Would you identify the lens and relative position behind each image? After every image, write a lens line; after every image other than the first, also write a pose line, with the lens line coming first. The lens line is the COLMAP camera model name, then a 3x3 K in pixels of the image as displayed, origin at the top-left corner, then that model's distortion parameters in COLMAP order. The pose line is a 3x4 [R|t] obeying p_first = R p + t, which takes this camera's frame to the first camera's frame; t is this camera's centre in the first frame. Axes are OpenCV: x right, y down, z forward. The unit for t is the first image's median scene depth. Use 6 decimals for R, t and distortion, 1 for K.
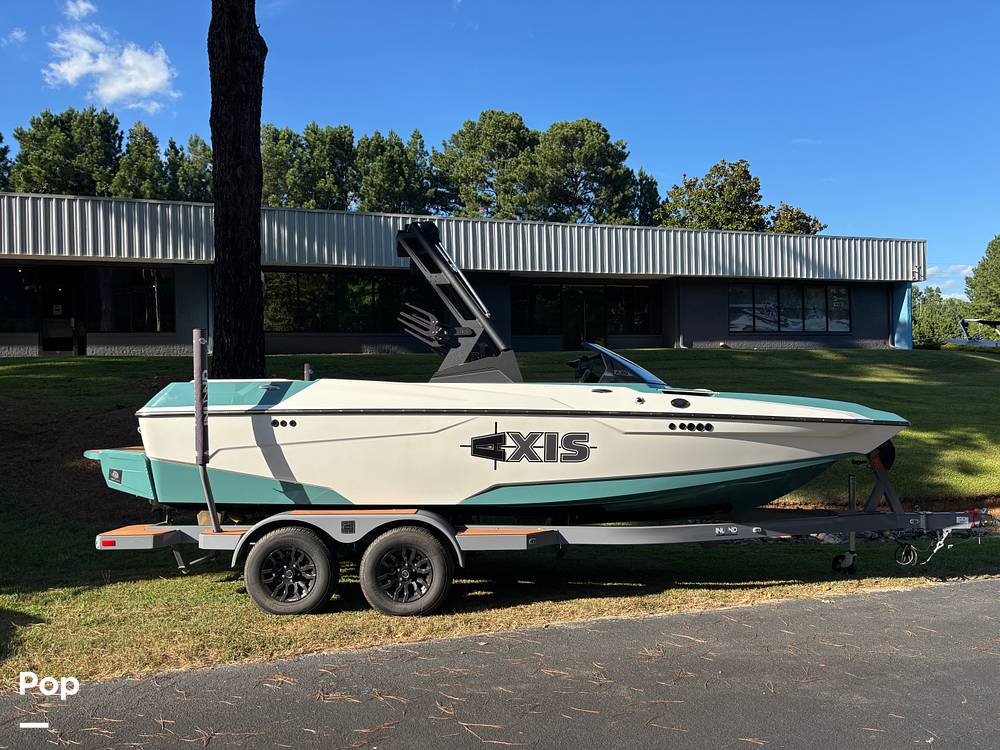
lens RADIAL K [[762.3, 0, 506.4], [0, 762.3, 375.5], [0, 0, 1]] dist [0.043824, -0.057537]
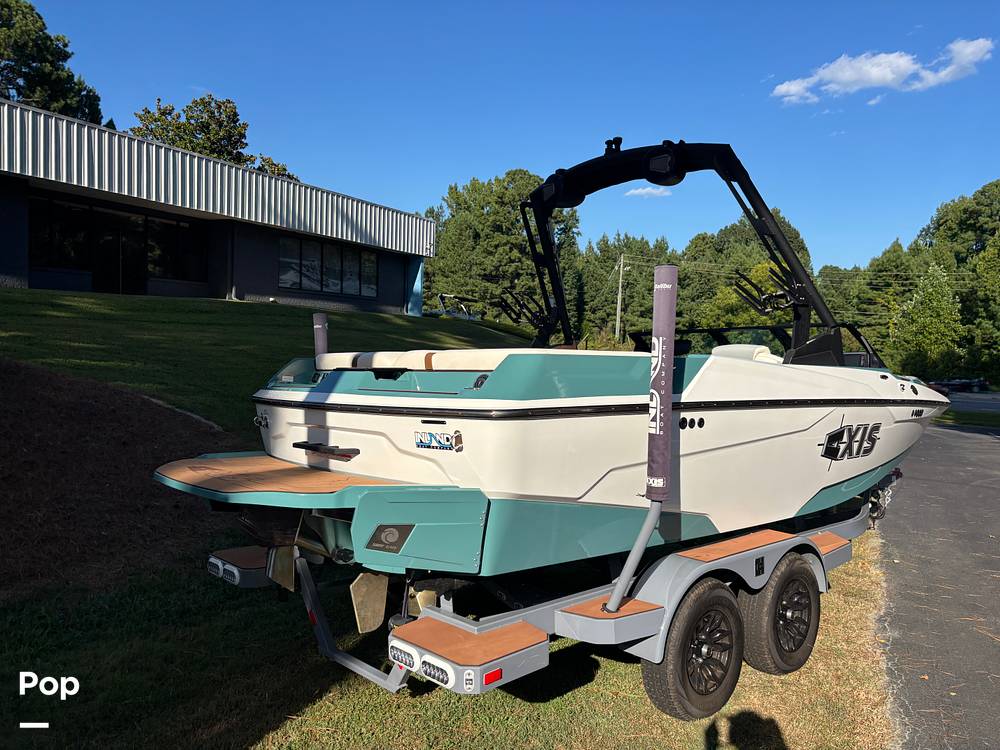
lens RADIAL K [[762.3, 0, 506.4], [0, 762.3, 375.5], [0, 0, 1]] dist [0.043824, -0.057537]
pose [[0.719355, 0.009864, 0.694573, -0.169321], [-0.050734, 0.997975, 0.038372, 0.001175], [-0.692788, -0.062842, 0.718398, 0.129311]]
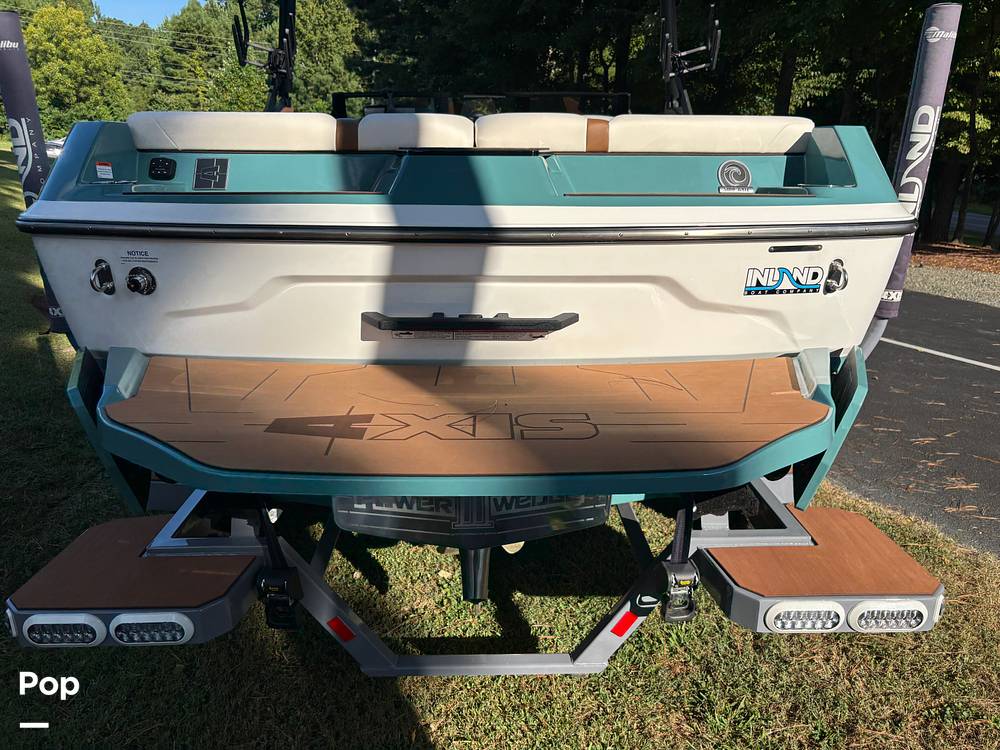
lens RADIAL K [[759.6, 0, 504.8], [0, 759.6, 373.9], [0, 0, 1]] dist [0.057128, -0.073602]
pose [[-0.048472, -0.274700, 0.960307, -0.163117], [-0.061808, 0.960420, 0.271613, 0.006872], [-0.996910, -0.046189, -0.063532, 0.242670]]
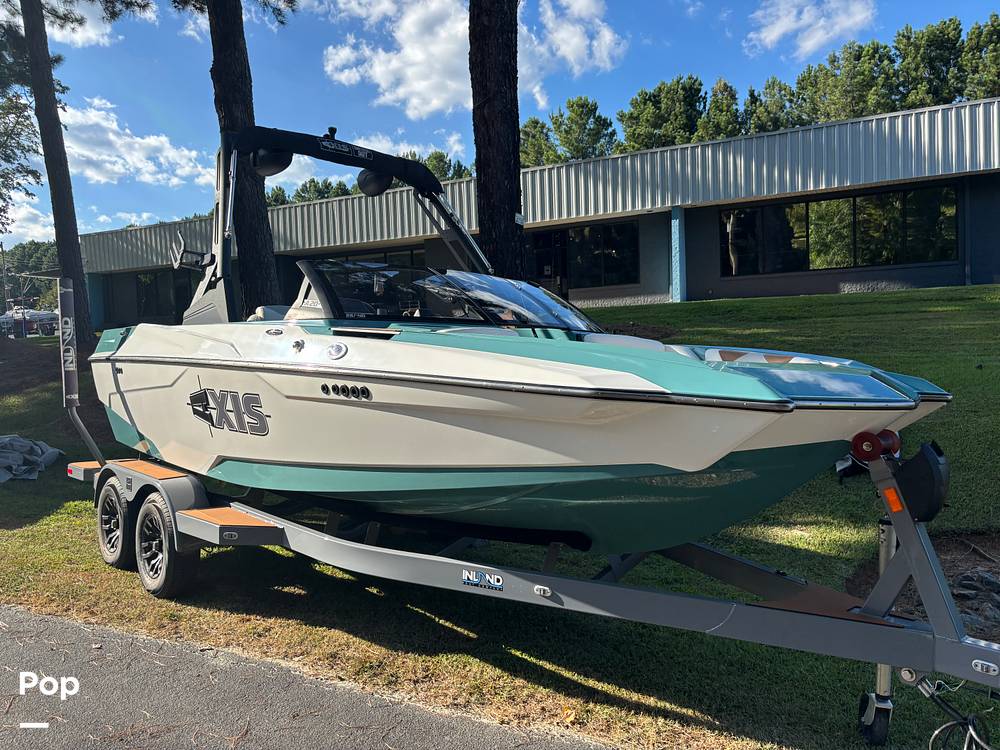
lens RADIAL K [[762.3, 0, 506.4], [0, 762.3, 375.5], [0, 0, 1]] dist [0.043824, -0.057537]
pose [[0.689325, 0.024819, -0.724027, 0.149858], [0.021990, 0.998236, 0.055155, 0.005054], [0.724118, -0.053941, 0.687563, 0.136271]]
